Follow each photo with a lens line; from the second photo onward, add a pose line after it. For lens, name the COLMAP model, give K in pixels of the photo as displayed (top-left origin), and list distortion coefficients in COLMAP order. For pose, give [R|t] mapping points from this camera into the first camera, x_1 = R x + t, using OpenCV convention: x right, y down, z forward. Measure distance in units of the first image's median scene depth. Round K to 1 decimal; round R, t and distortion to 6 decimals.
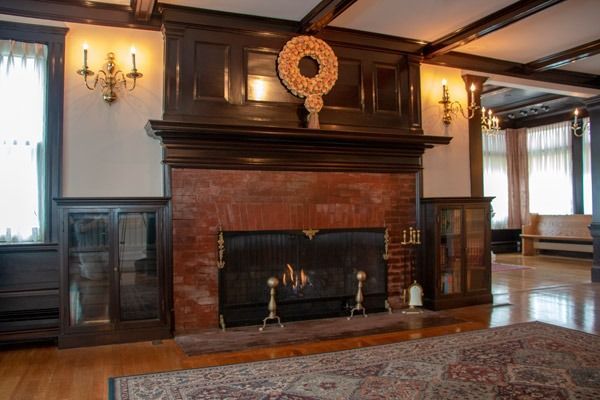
lens RADIAL K [[494.7, 0, 300.0], [0, 494.7, 200.0], [0, 0, 1]] dist [-0.145621, 0.138345]
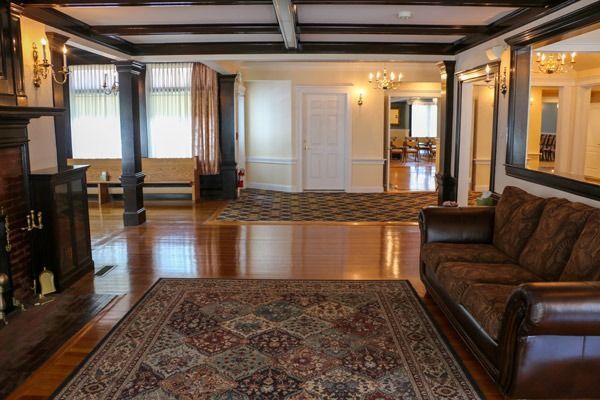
lens RADIAL K [[494.7, 0, 300.0], [0, 494.7, 200.0], [0, 0, 1]] dist [-0.145621, 0.138345]
pose [[0.397699, -0.132135, 0.907951, -0.529629], [-0.023508, 0.987783, 0.154050, -0.155954], [-0.917215, -0.082609, 0.389734, 0.316229]]
